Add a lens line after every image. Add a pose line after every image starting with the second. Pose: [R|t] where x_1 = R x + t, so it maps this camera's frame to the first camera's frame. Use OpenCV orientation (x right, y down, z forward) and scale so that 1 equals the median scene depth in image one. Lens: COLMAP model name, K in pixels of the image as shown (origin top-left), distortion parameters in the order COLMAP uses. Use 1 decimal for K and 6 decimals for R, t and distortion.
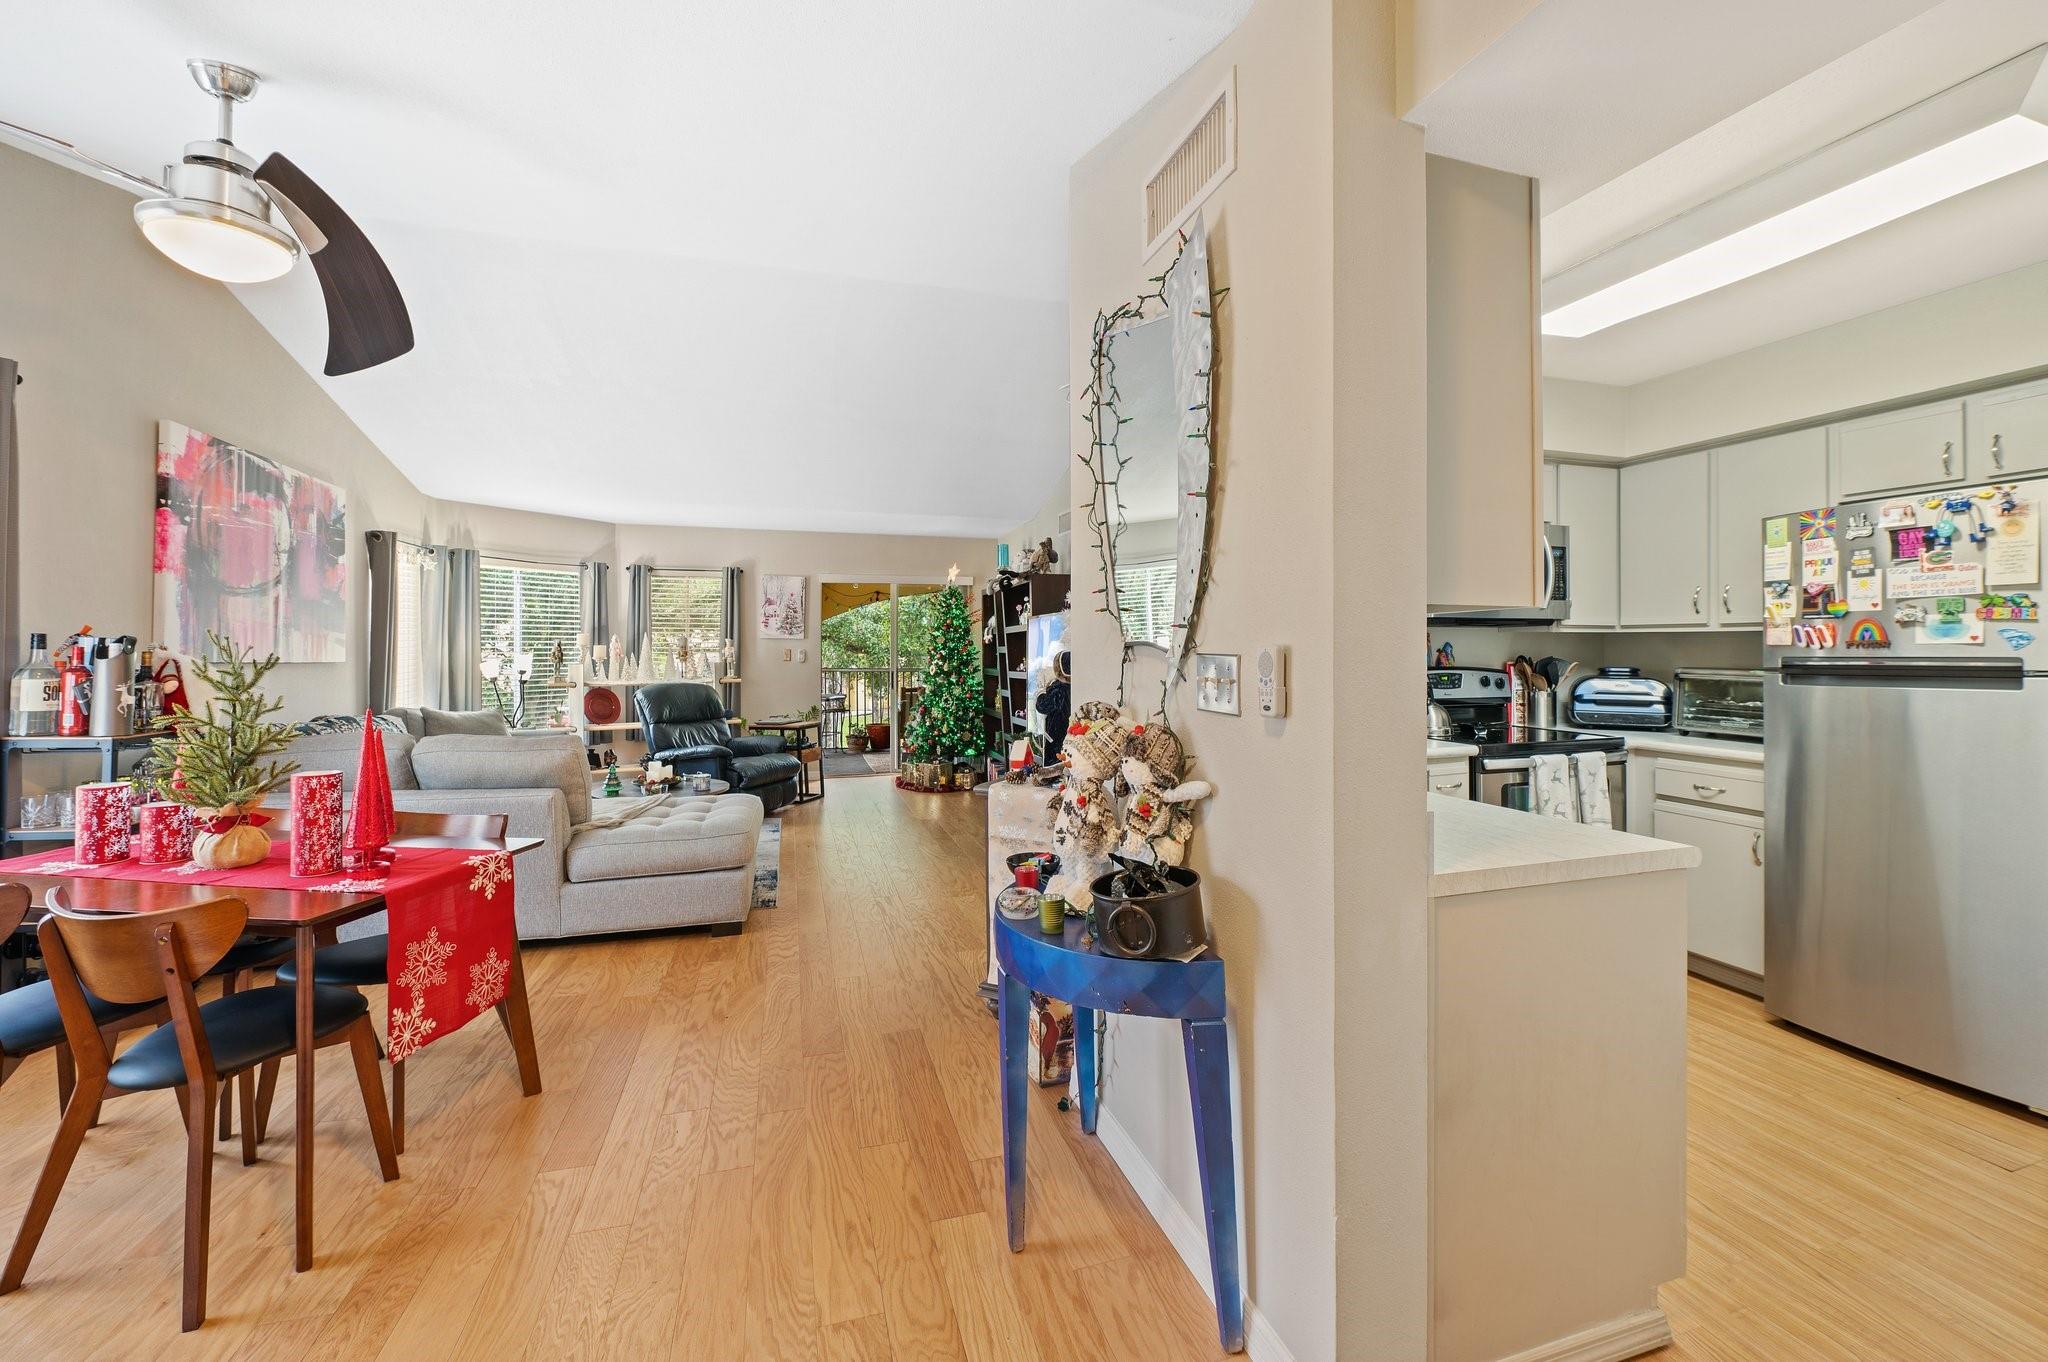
lens RADIAL K [[831.7, 0, 1036.1], [0, 831.7, 652.1], [0, 0, 1]] dist [-0.009122, -0.001796]
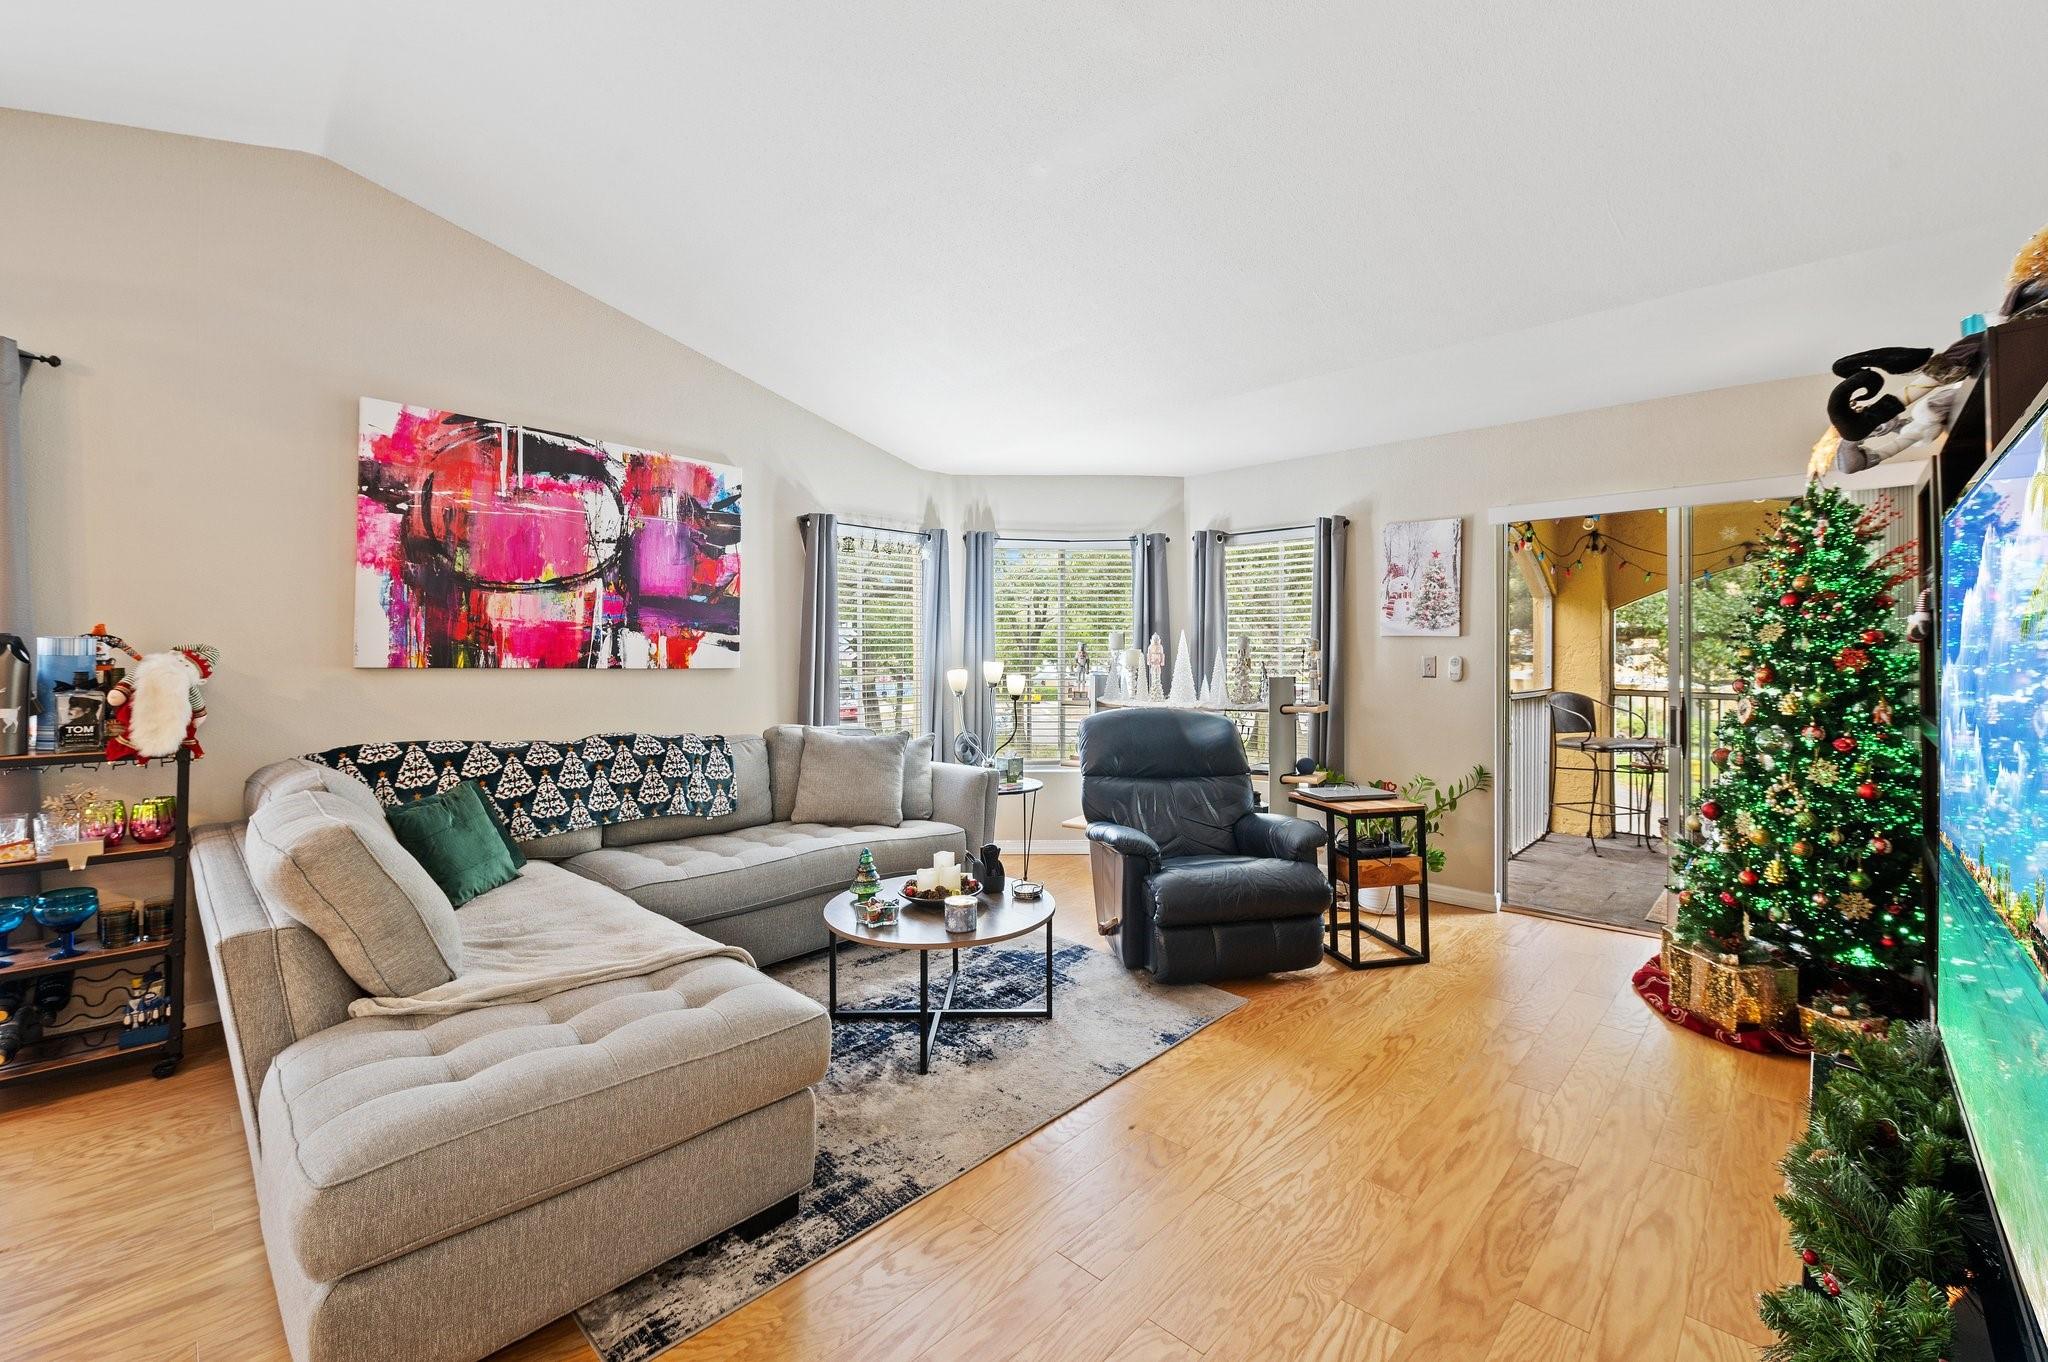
lens RADIAL K [[831.7, 0, 1042.0], [0, 831.7, 657.4], [0, 0, 1]] dist [-0.009122, -0.001796]
pose [[0.500889, 0.004857, -0.865498, 0.074942], [-0.006598, 0.999977, 0.001794, -0.003029], [0.865487, 0.004812, 0.500909, 0.896840]]
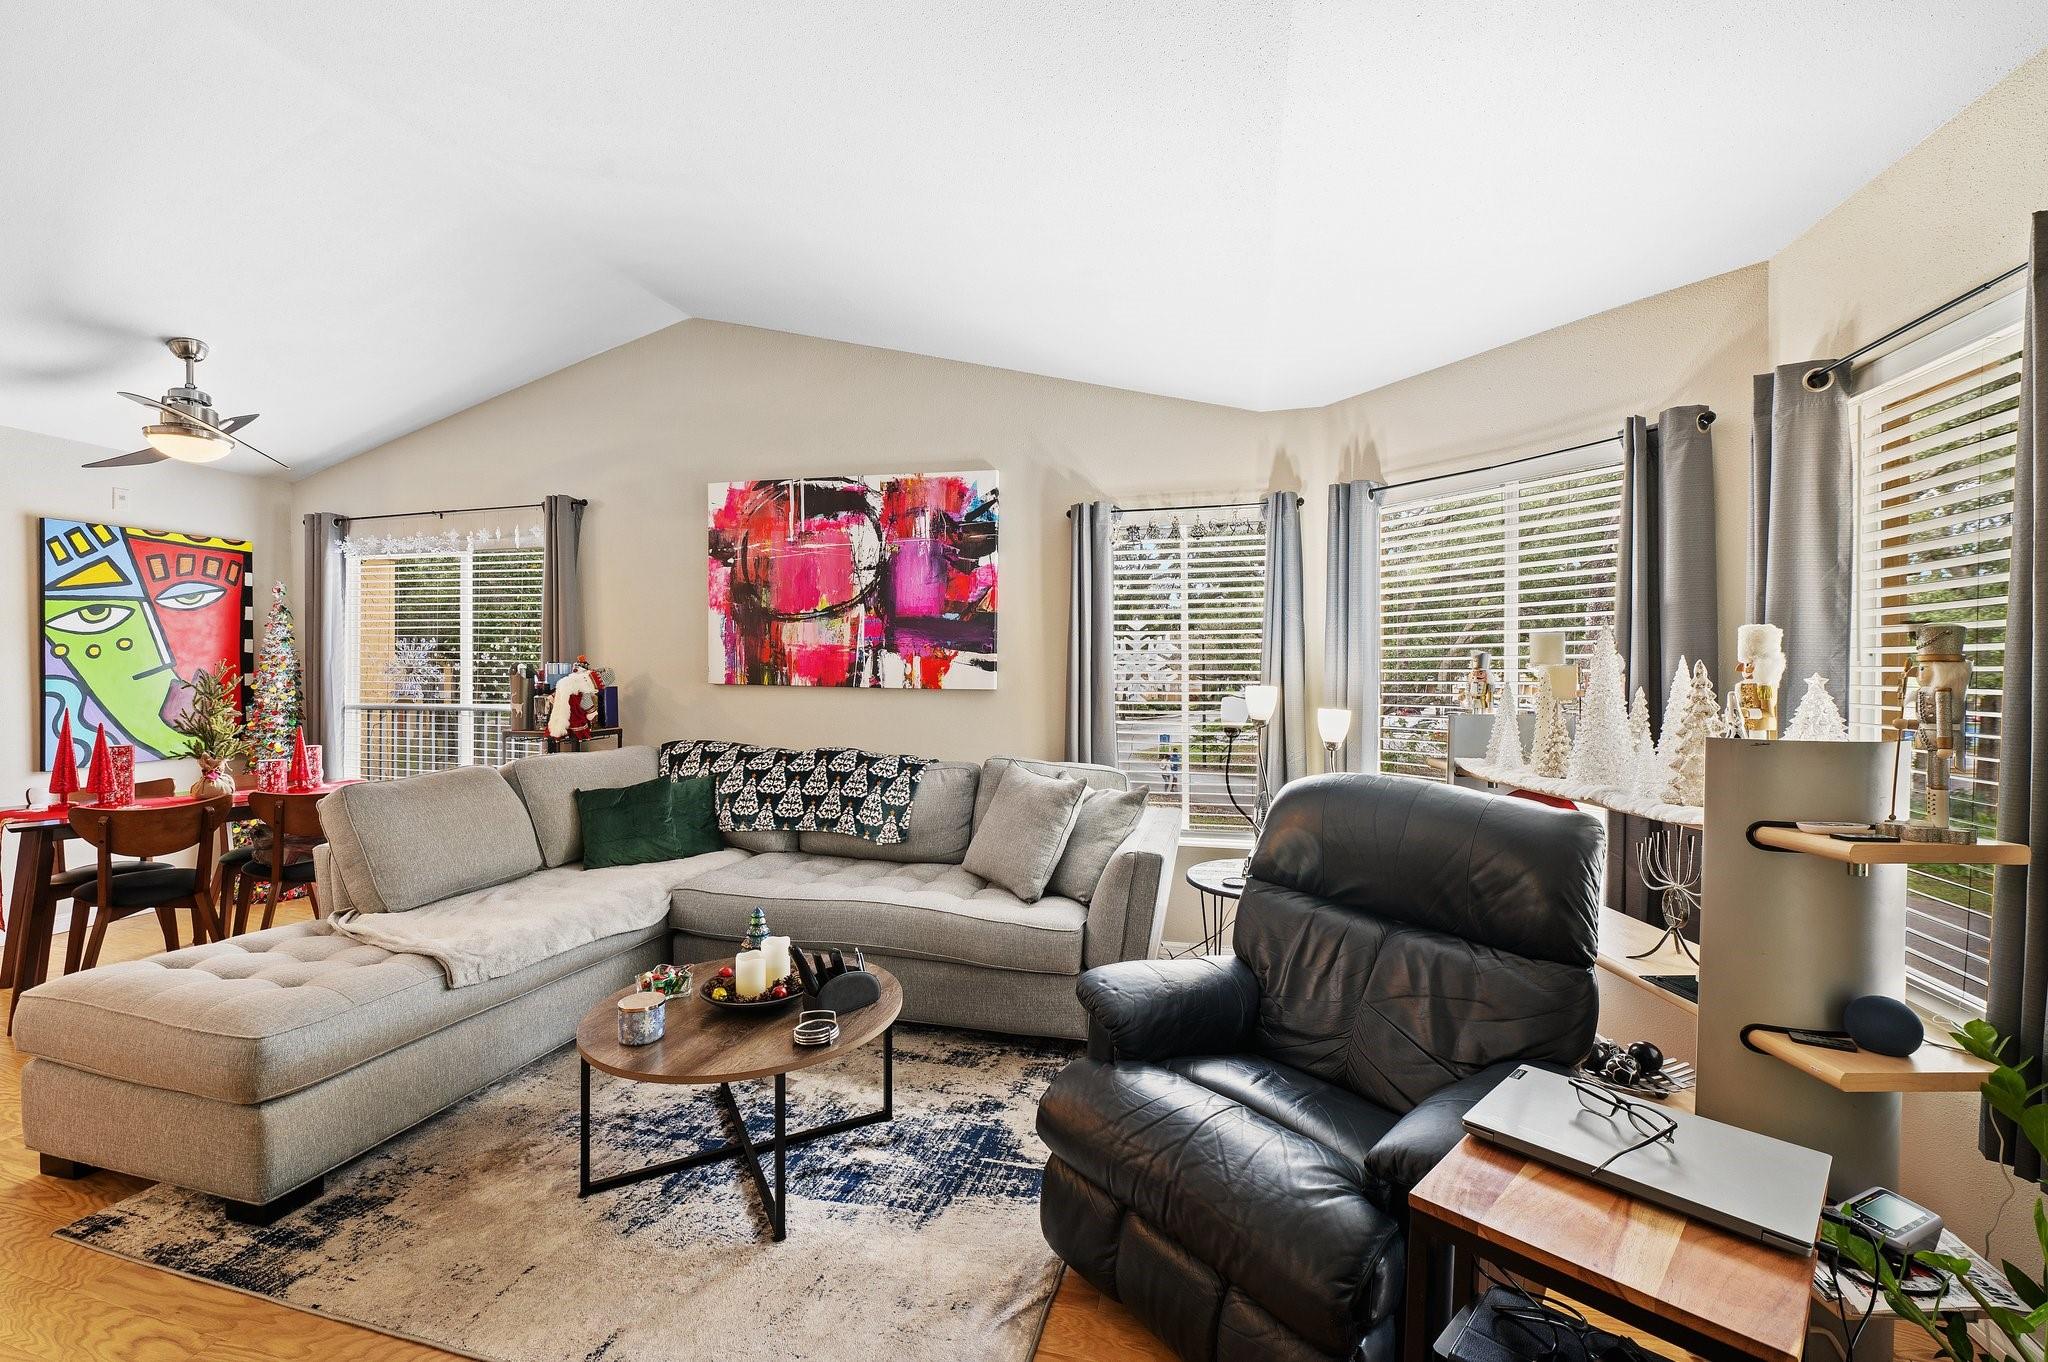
lens RADIAL K [[831.7, 0, 1037.7], [0, 831.7, 681.5], [0, 0, 1]] dist [-0.009122, -0.001796]
pose [[-0.518854, 0.008712, -0.854818, -0.193465], [-0.006583, 0.999878, 0.014185, -0.007870], [0.854837, 0.012987, -0.518733, 1.546406]]
